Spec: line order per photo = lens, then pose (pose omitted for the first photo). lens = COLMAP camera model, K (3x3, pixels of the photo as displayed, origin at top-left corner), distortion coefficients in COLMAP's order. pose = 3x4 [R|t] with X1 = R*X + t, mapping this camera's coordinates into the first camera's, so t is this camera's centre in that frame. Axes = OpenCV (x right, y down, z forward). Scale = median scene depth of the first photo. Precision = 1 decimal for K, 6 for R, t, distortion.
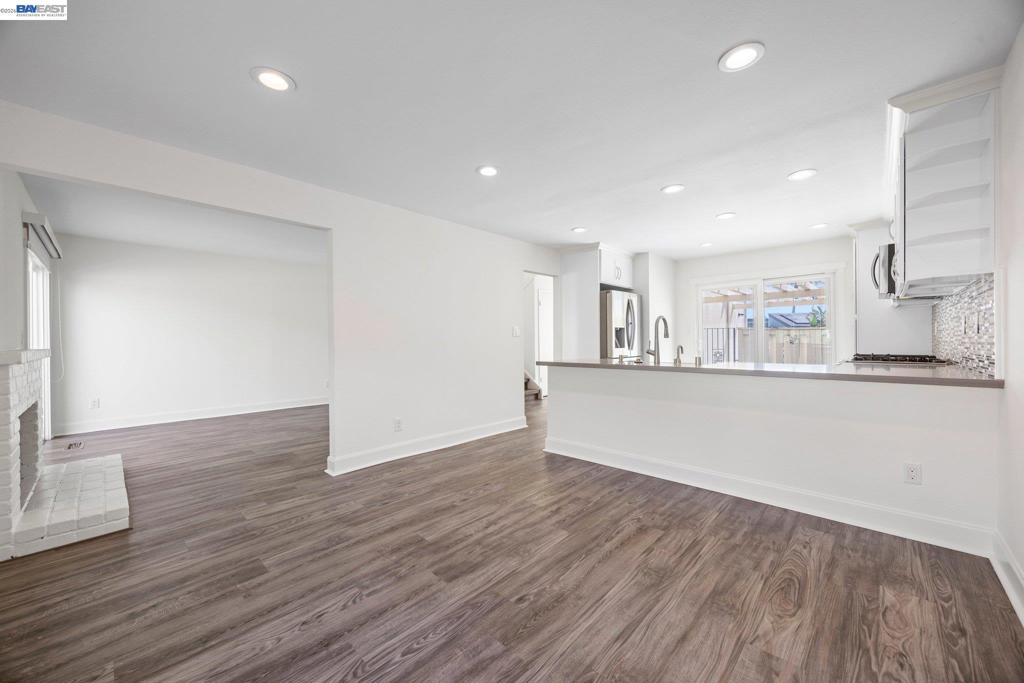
lens RADIAL K [[395.0, 0, 514.2], [0, 395.0, 340.2], [0, 0, 1]] dist [-0.001853, -0.000163]
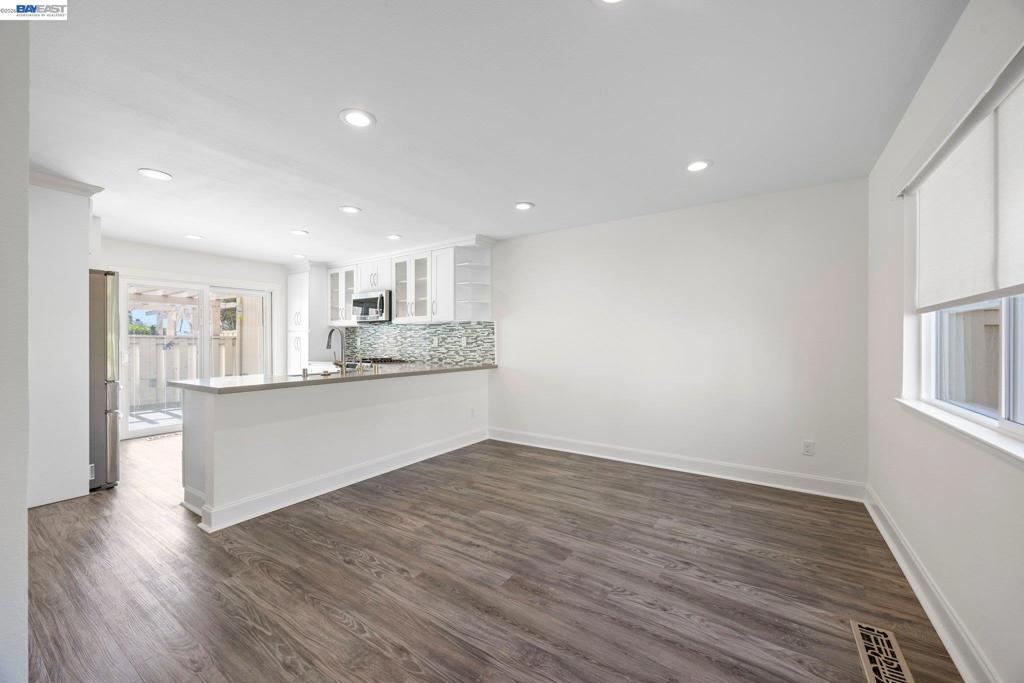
lens RADIAL K [[395.0, 0, 514.2], [0, 395.0, 340.2], [0, 0, 1]] dist [-0.001853, -0.000163]
pose [[-0.180486, 0.014553, 0.983470, -1.169255], [0.002939, 0.999894, -0.014256, -0.019856], [-0.983573, 0.000317, -0.180510, 1.211818]]
